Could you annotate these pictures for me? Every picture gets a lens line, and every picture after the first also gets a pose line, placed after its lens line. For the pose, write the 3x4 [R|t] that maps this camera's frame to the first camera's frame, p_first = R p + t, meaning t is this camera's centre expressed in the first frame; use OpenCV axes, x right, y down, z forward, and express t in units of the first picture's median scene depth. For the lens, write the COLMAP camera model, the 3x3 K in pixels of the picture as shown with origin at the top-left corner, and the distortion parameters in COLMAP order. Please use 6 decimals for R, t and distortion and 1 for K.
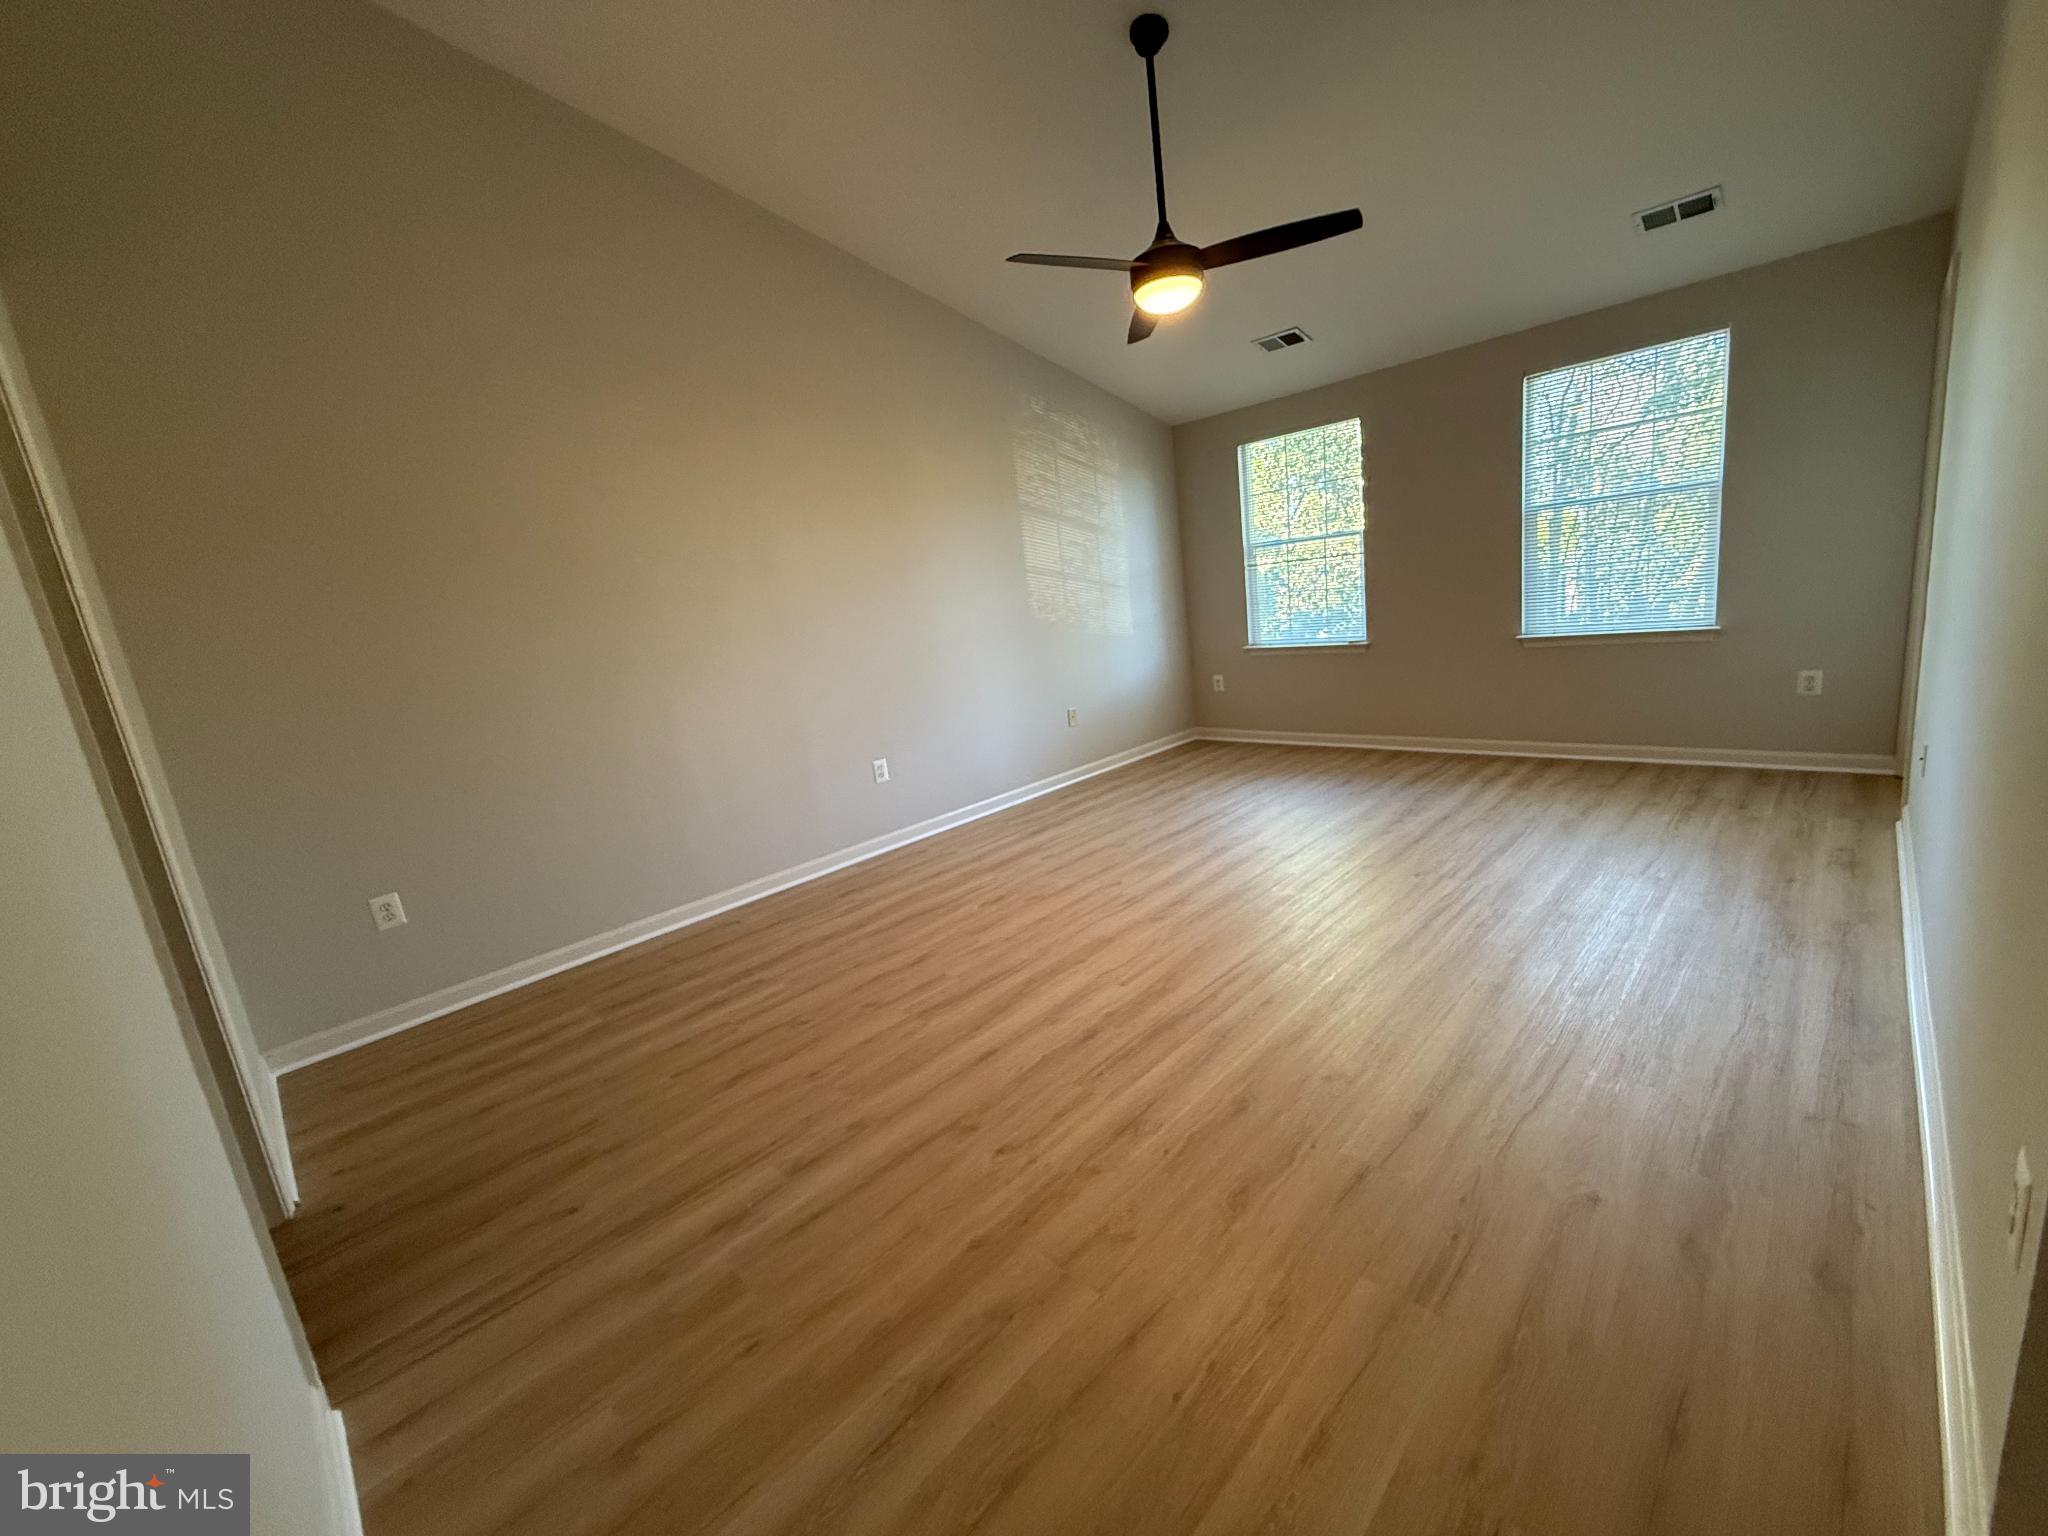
lens RADIAL K [[811.9, 0, 1020.7], [0, 811.9, 762.6], [0, 0, 1]] dist [-0.000210, -0.000494]
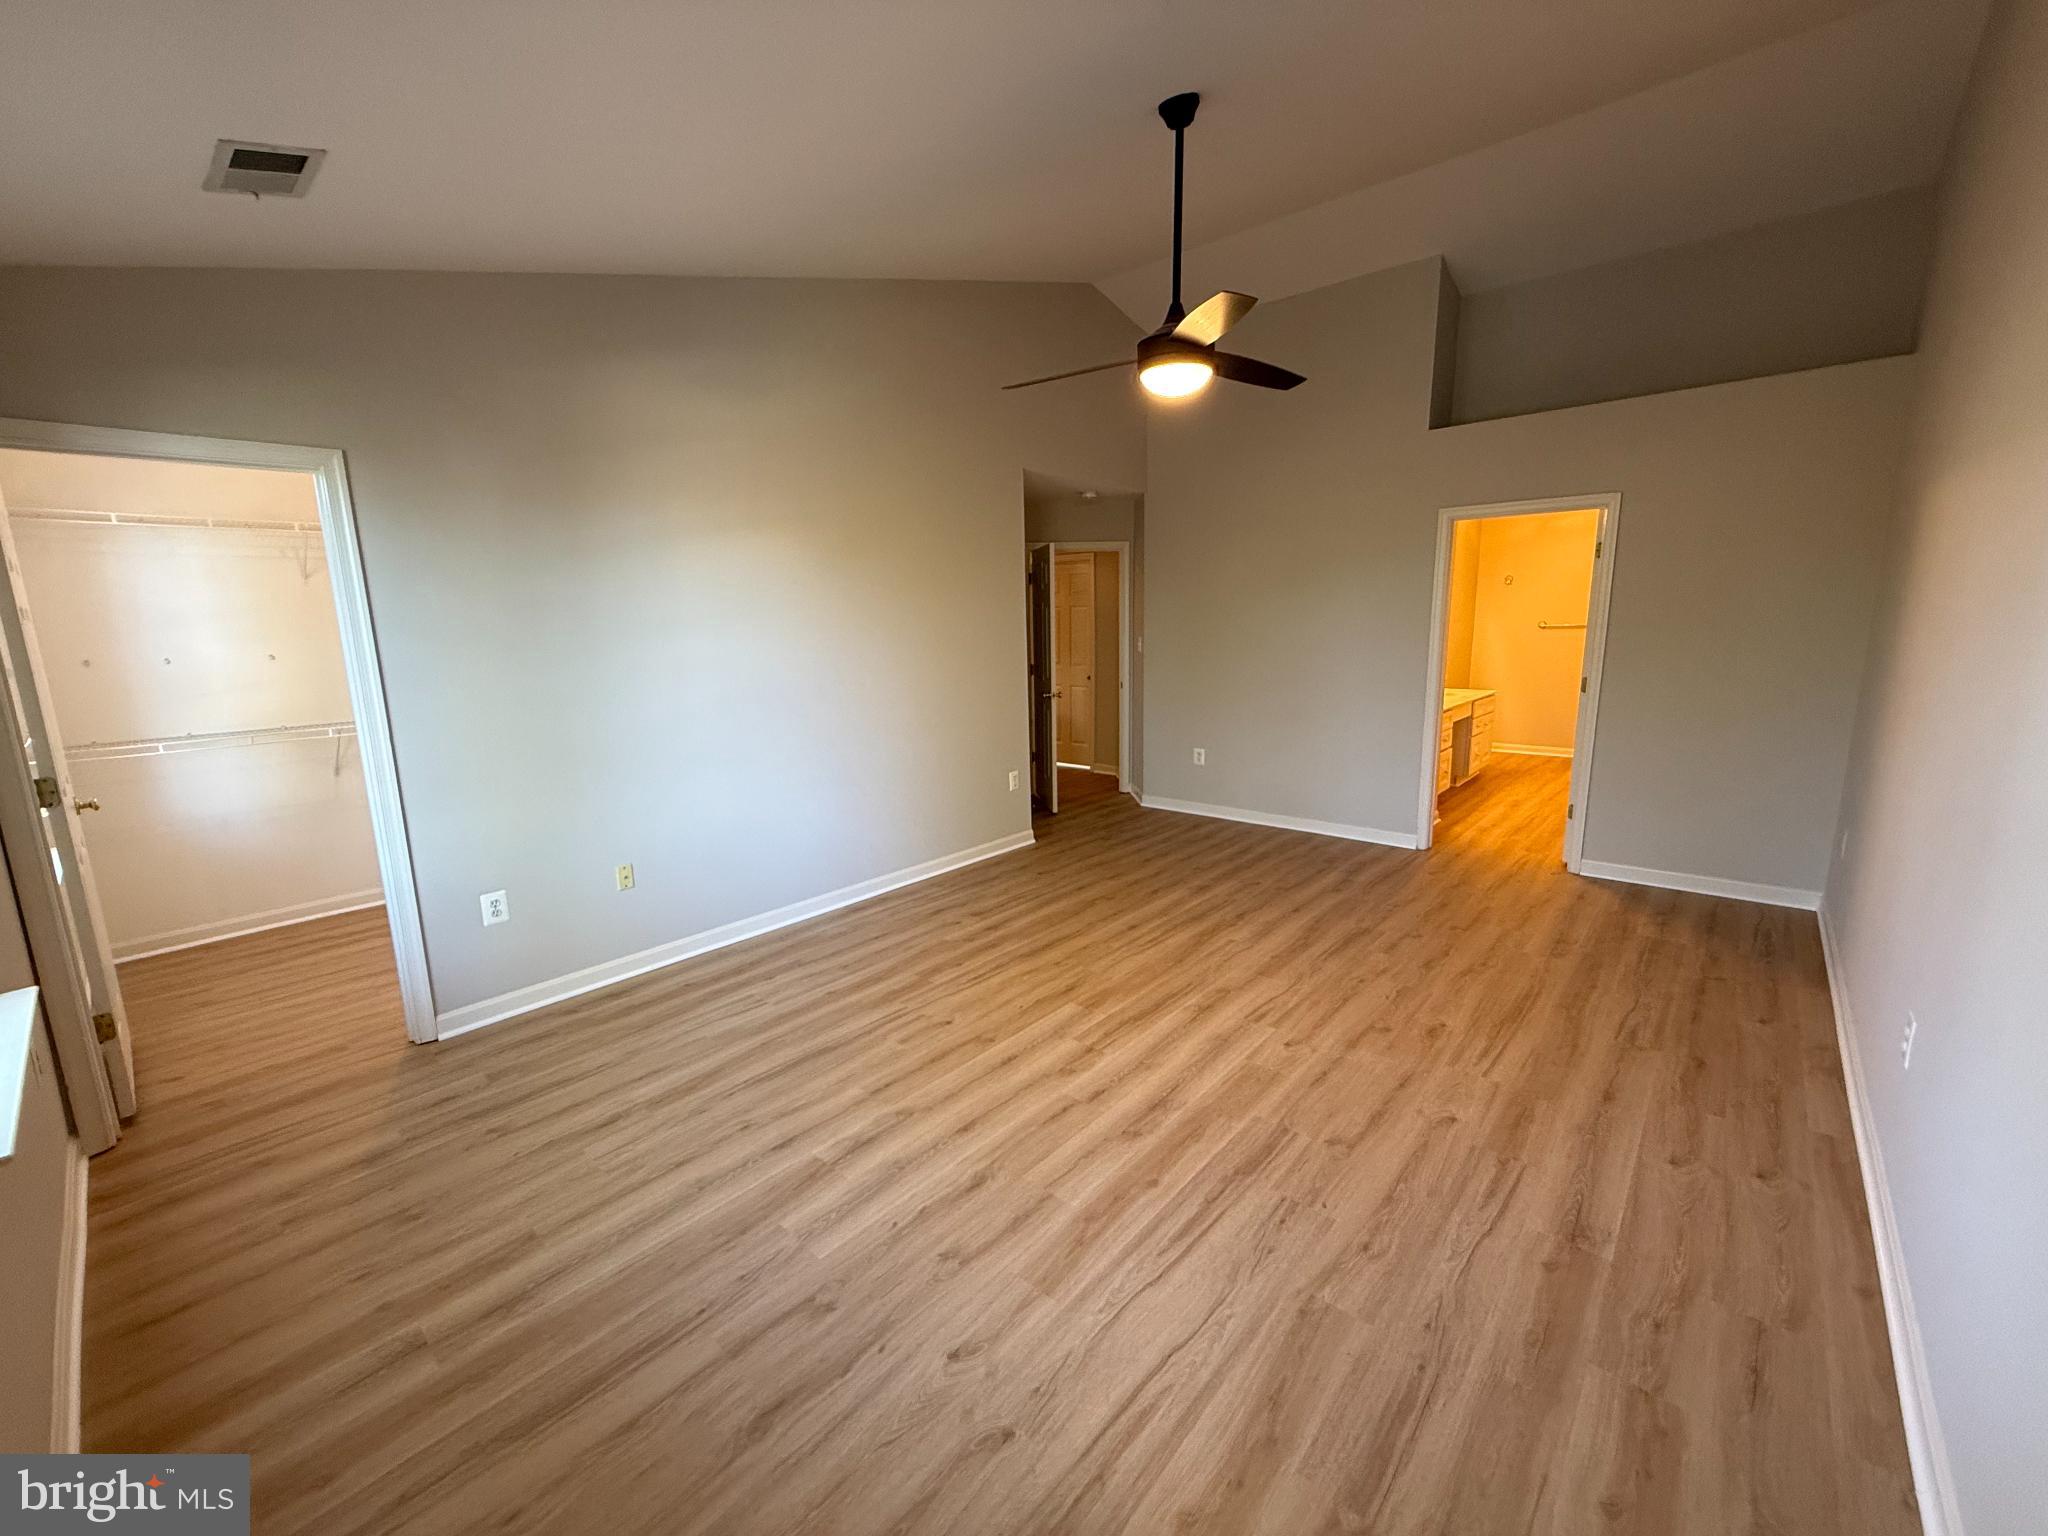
lens RADIAL K [[811.9, 0, 1020.7], [0, 811.9, 762.6], [0, 0, 1]] dist [-0.000210, -0.000494]
pose [[-0.988372, 0.148840, -0.031105, 0.330582], [0.126073, 0.916523, 0.379594, -0.396430], [0.085007, 0.371258, -0.924630, 1.472117]]
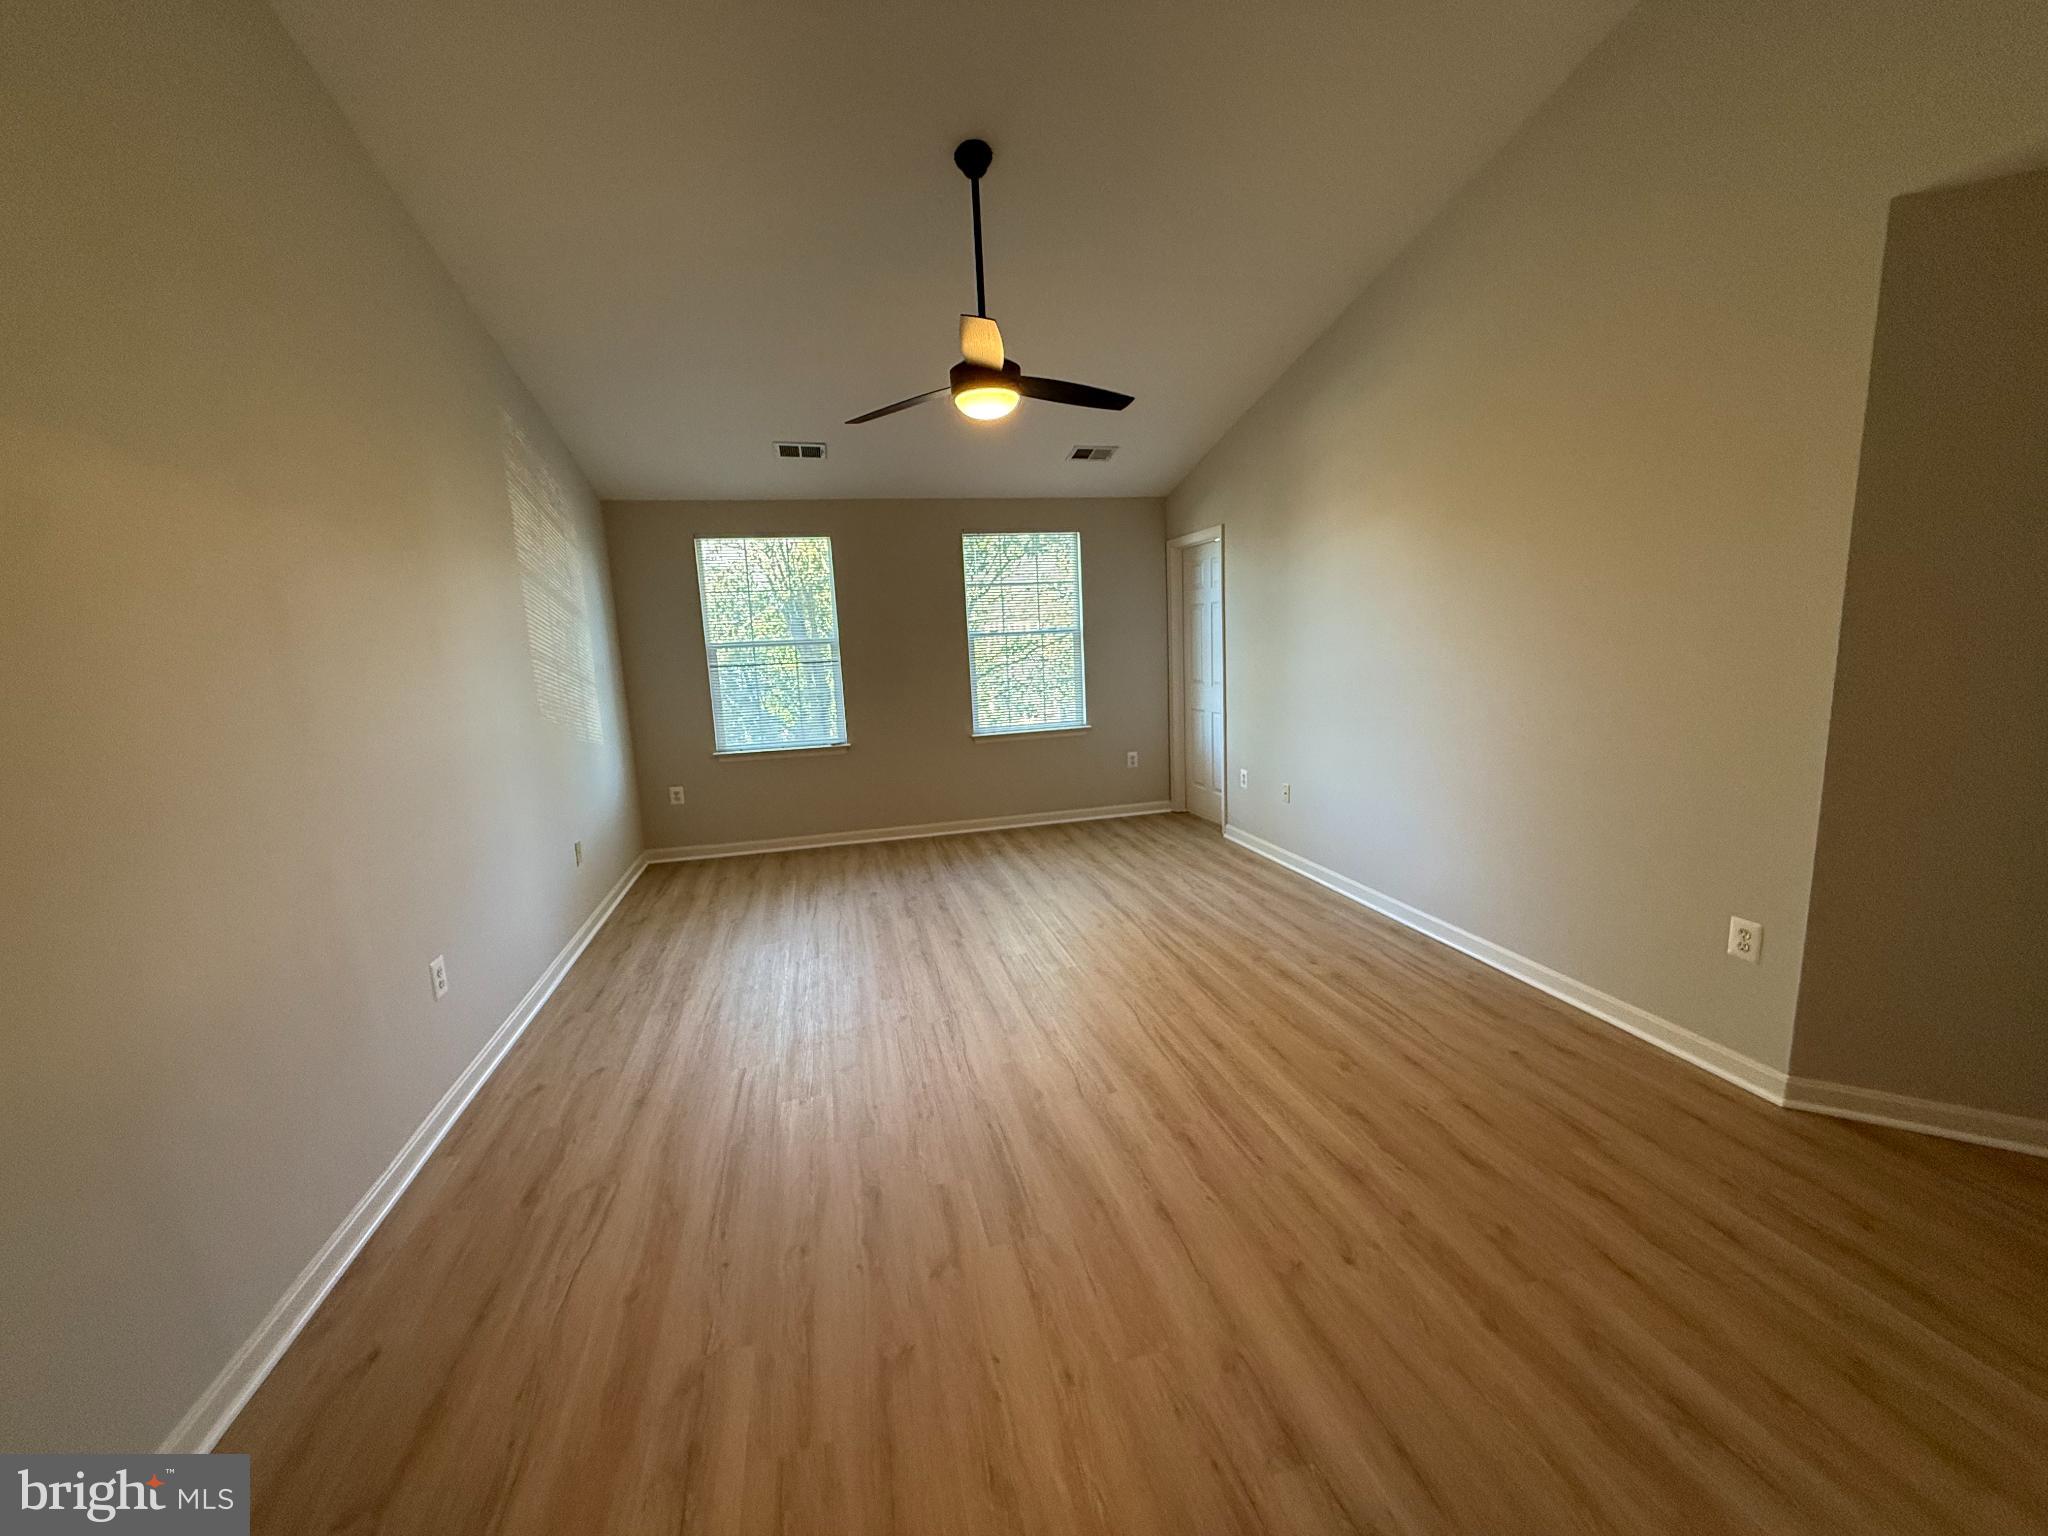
lens RADIAL K [[811.9, 0, 1020.7], [0, 811.9, 762.6], [0, 0, 1]] dist [-0.000210, -0.000494]
pose [[0.512760, -0.040883, 0.857558, -0.502331], [0.158258, 0.986249, -0.047609, -0.053095], [-0.843820, 0.160128, 0.512179, 0.373863]]
